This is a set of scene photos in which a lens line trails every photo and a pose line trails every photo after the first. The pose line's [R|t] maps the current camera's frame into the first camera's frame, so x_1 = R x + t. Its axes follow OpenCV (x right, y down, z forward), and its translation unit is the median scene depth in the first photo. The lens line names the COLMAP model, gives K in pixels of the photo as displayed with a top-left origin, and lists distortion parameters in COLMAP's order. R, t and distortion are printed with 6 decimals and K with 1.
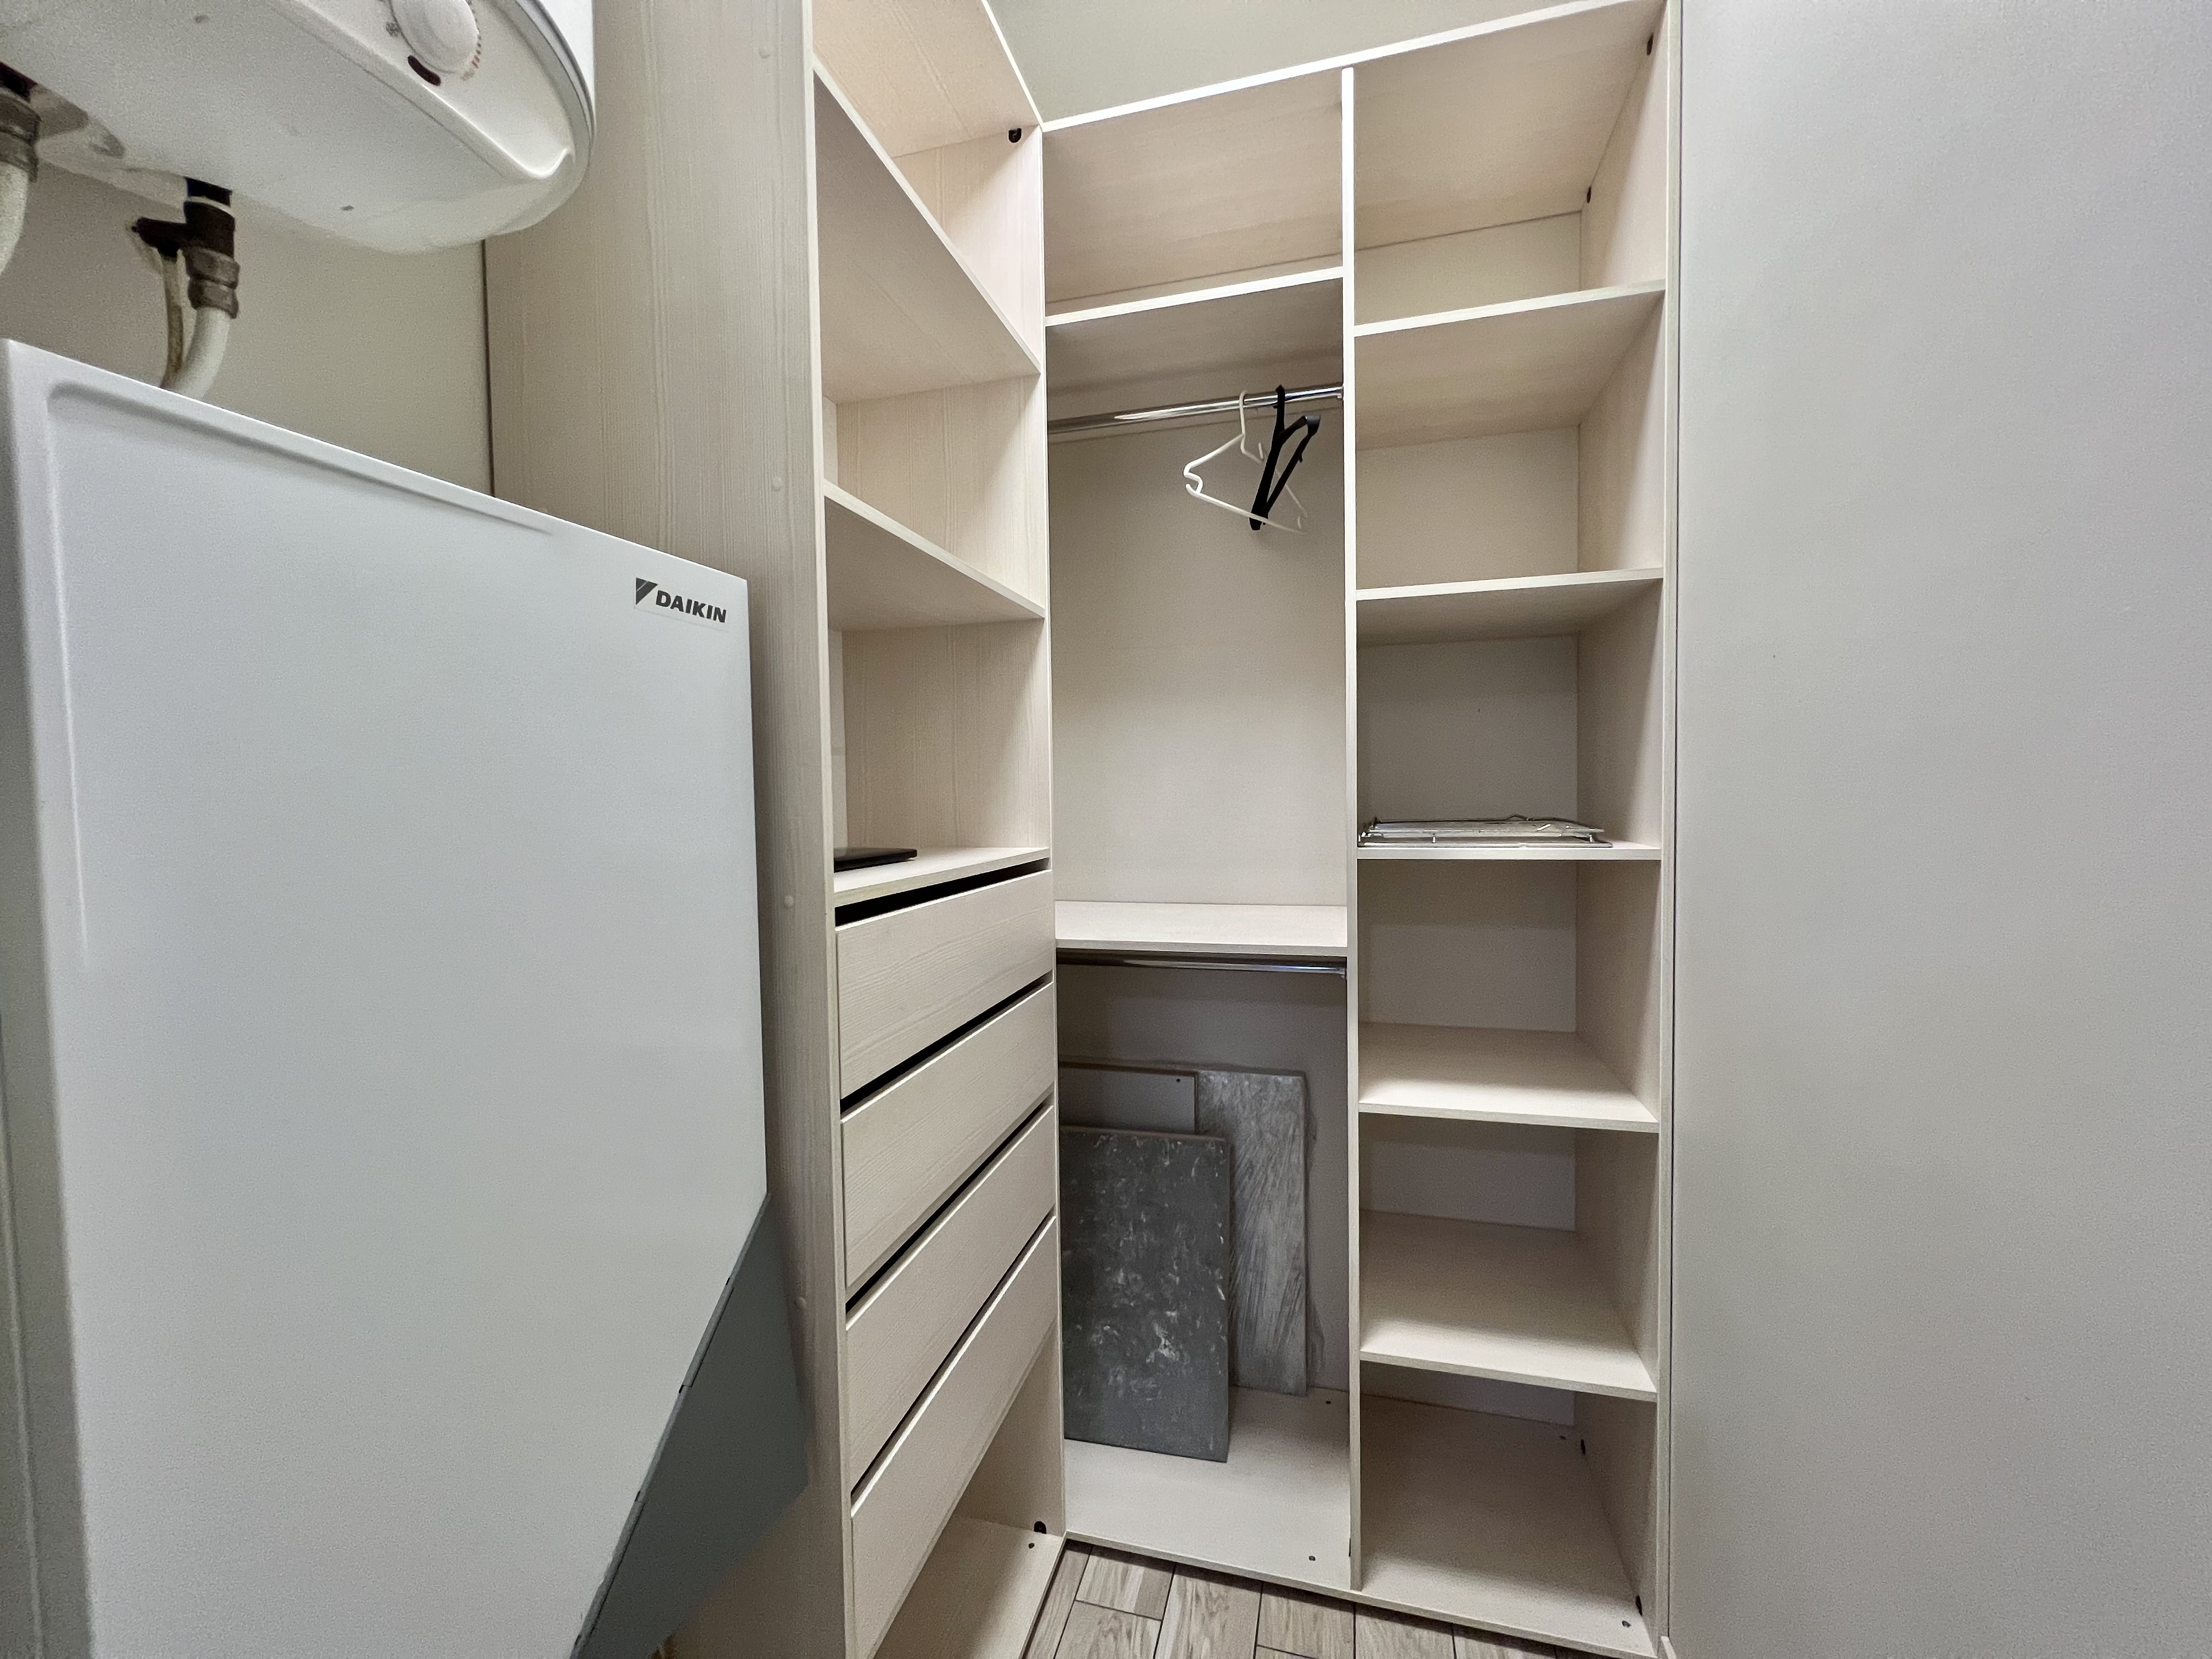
lens RADIAL K [[882.2, 0, 1108.1], [0, 882.2, 827.2], [0, 0, 1]] dist [-0.004650, -0.000267]
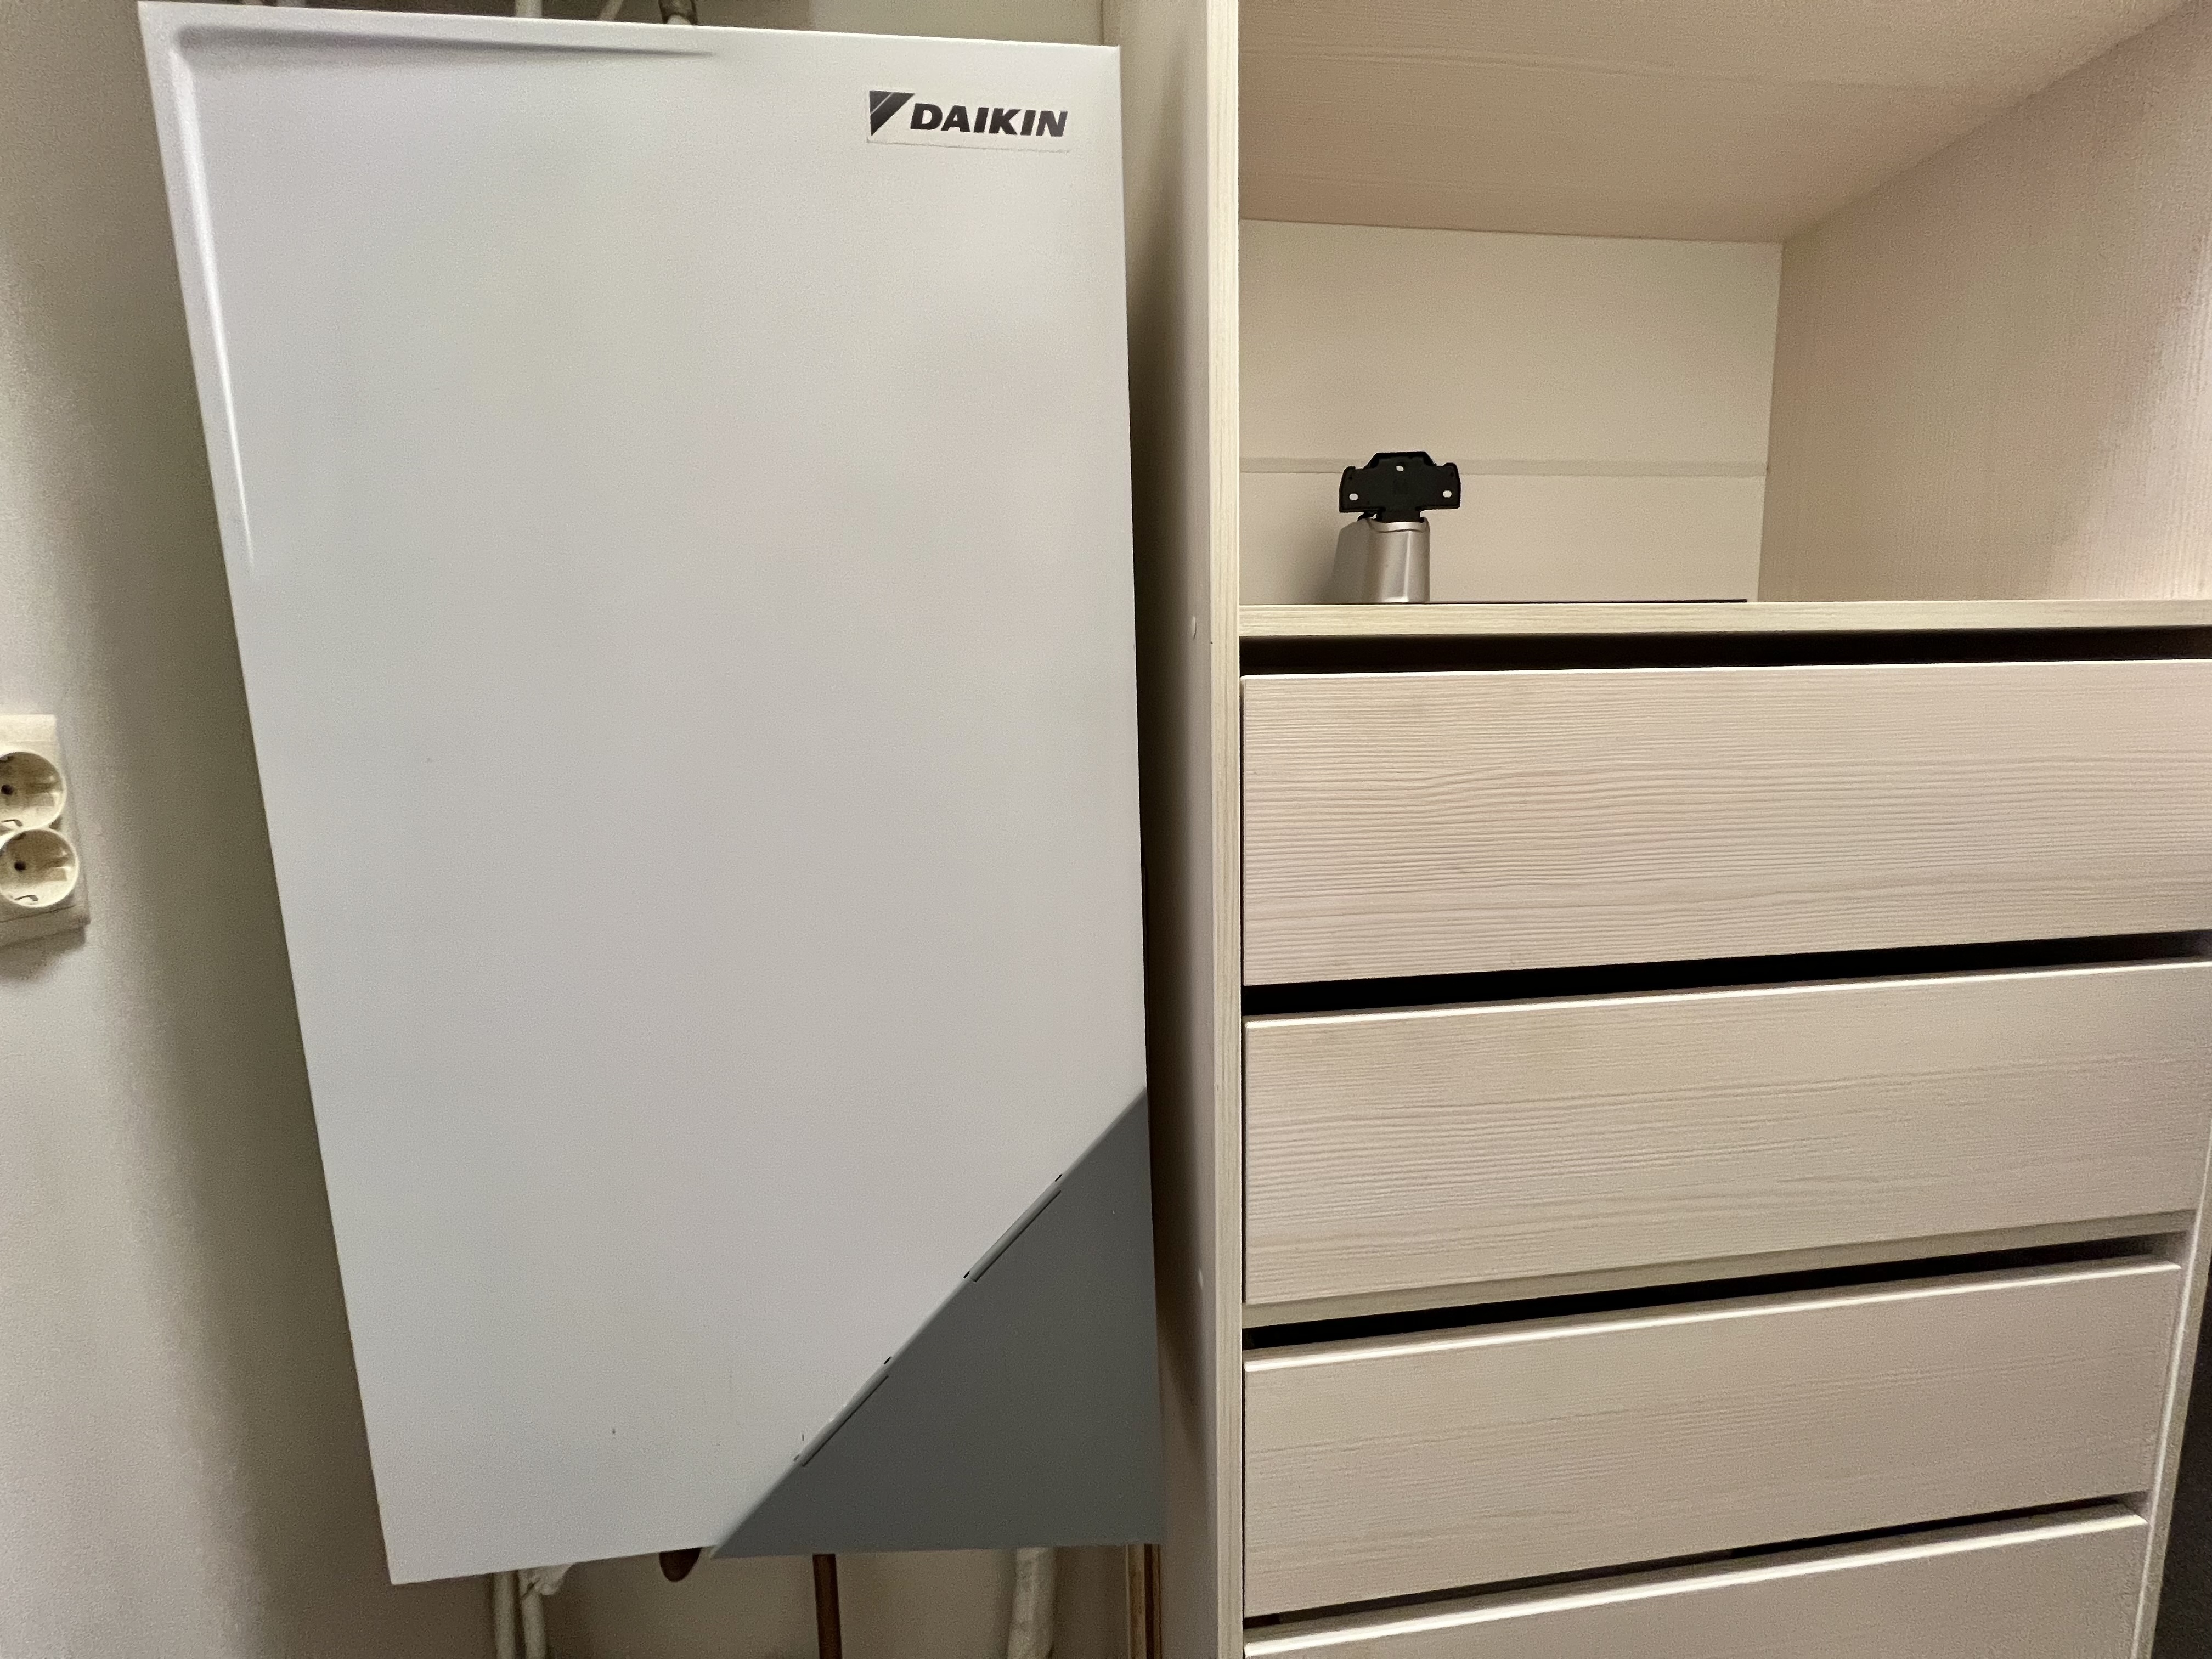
lens RADIAL K [[882.2, 0, 1107.0], [0, 882.2, 823.0], [0, 0, 1]] dist [-0.004650, -0.000267]
pose [[0.365186, 0.128936, -0.921962, 0.192614], [-0.026060, 0.991390, 0.128323, 0.158428], [0.930570, -0.022835, 0.365402, 0.833344]]
